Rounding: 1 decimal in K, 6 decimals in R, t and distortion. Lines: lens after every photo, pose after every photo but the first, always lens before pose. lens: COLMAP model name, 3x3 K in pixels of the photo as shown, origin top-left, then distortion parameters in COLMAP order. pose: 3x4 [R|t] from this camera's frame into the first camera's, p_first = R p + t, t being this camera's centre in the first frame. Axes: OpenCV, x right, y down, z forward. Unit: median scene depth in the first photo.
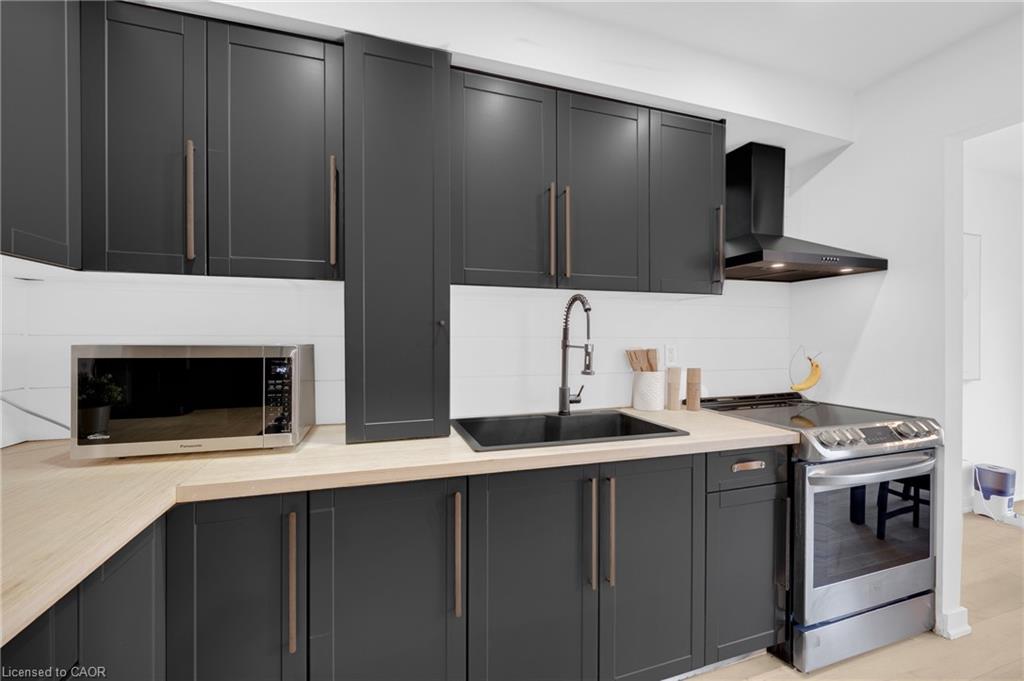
lens RADIAL K [[423.3, 0, 507.1], [0, 423.3, 342.1], [0, 0, 1]] dist [0.002160, -0.000631]
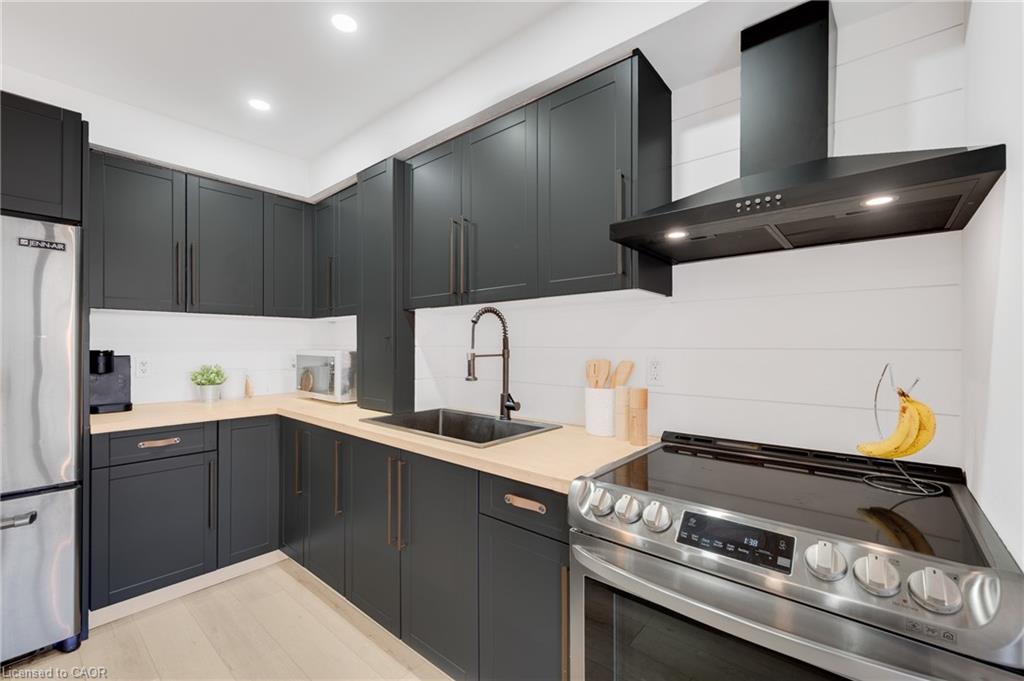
lens RADIAL K [[423.3, 0, 520.4], [0, 423.3, 345.2], [0, 0, 1]] dist [0.002160, -0.000631]
pose [[0.549600, 0.000728, -0.835428, 1.114121], [-0.002595, 0.999996, -0.000836, -0.014465], [0.835424, 0.002628, 0.549600, 0.474568]]
